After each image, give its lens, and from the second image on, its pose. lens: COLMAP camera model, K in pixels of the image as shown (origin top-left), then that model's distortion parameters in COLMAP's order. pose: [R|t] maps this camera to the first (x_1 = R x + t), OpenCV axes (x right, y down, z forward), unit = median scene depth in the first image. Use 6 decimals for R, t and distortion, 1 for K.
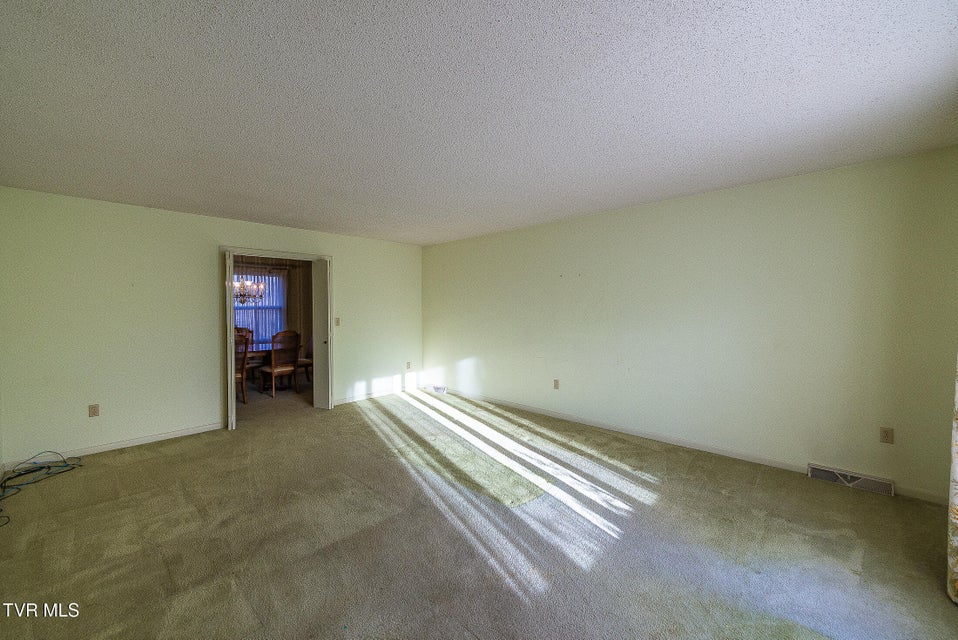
lens RADIAL K [[376.0, 0, 473.8], [0, 376.0, 307.9], [0, 0, 1]] dist [0.000626, -0.000052]
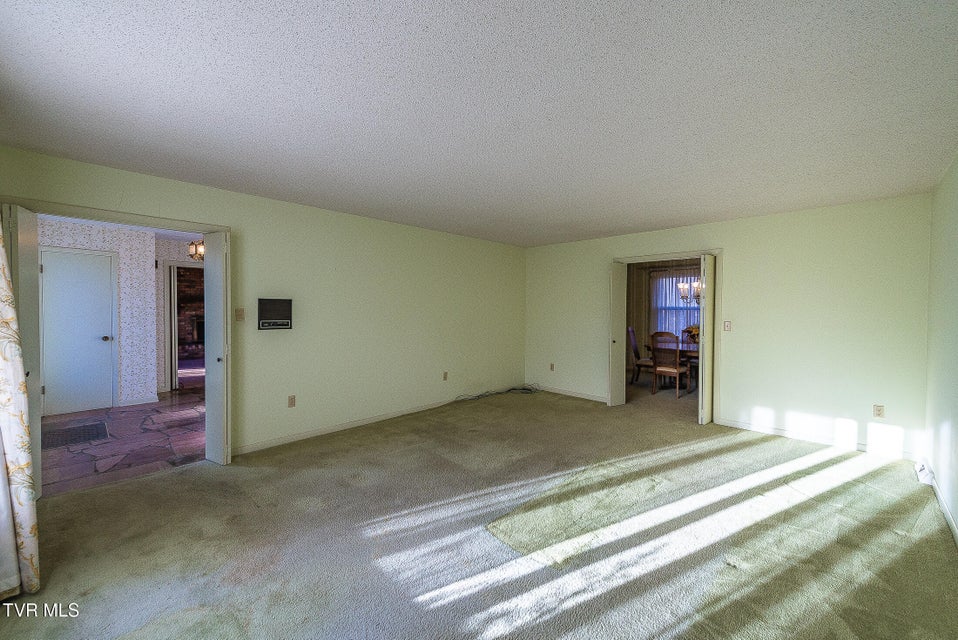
lens RADIAL K [[372.9, 0, 480.5], [0, 372.9, 308.8], [0, 0, 1]] dist [0.002445, 0.000282]
pose [[0.001195, 0.012662, -0.999919, 0.801623], [-0.006826, 0.999897, 0.012654, -0.014939], [0.999976, 0.006810, 0.001281, 0.773182]]
